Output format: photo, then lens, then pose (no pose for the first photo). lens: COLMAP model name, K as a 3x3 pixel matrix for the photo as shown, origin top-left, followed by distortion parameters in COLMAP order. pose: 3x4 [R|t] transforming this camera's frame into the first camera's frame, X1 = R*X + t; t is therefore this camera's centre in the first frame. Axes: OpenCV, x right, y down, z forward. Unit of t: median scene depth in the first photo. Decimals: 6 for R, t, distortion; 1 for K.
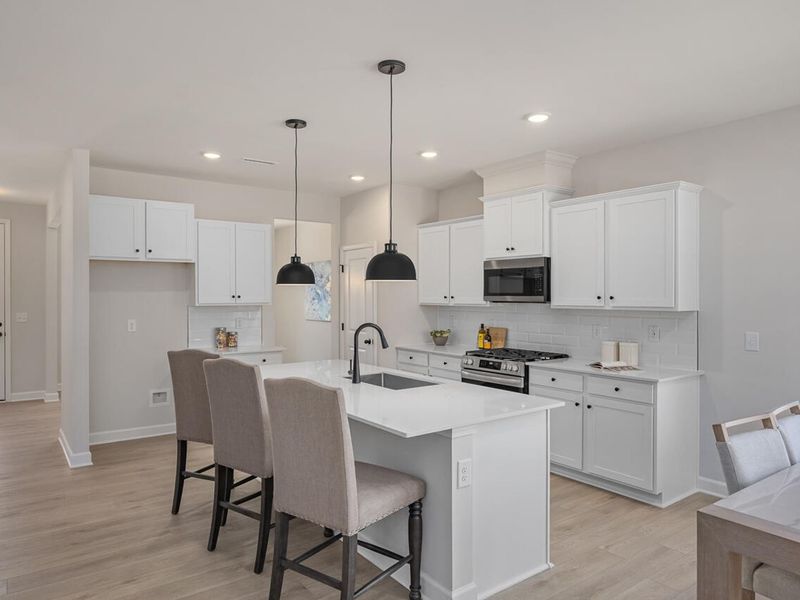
lens RADIAL K [[531.9, 0, 400.0], [0, 531.9, 300.0], [0, 0, 1]] dist [-0.025942, -0.000555]
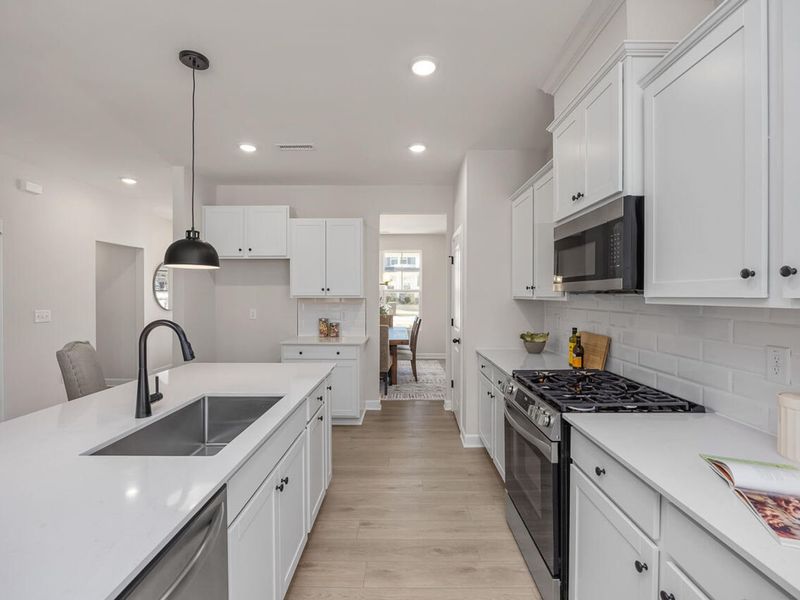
lens RADIAL K [[373.1, 0, 401.6], [0, 373.1, 297.7], [0, 0, 1]] dist [-0.000366, 0.000036]
pose [[0.805194, 0.004951, -0.592991, 0.292387], [-0.008144, 0.999963, -0.002710, 0.012357], [0.592956, 0.007011, 0.805204, 0.576428]]
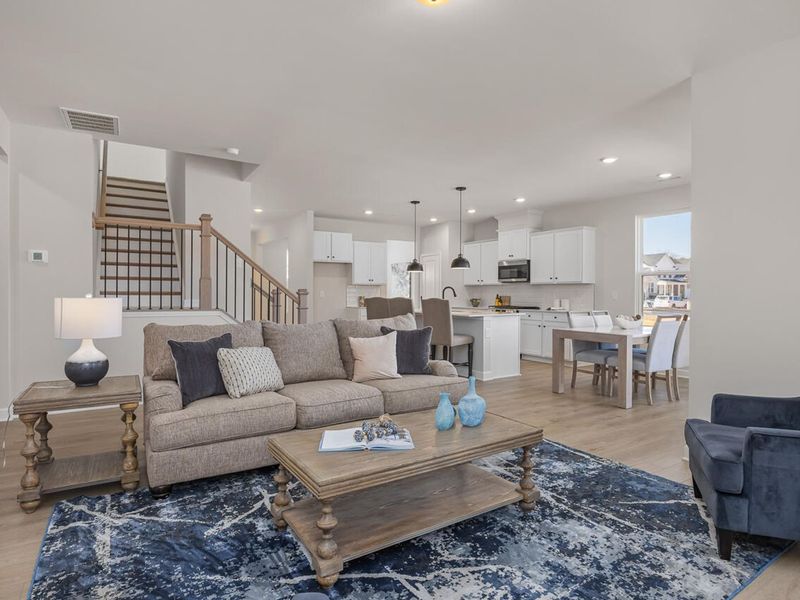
lens RADIAL K [[440.7, 0, 402.9], [0, 440.7, 297.5], [0, 0, 1]] dist [-0.008642, -0.000533]
pose [[0.997323, 0.004558, -0.072980, -0.083648], [-0.004440, 0.999989, 0.001785, 0.063727], [0.072988, -0.001456, 0.997332, -0.726939]]
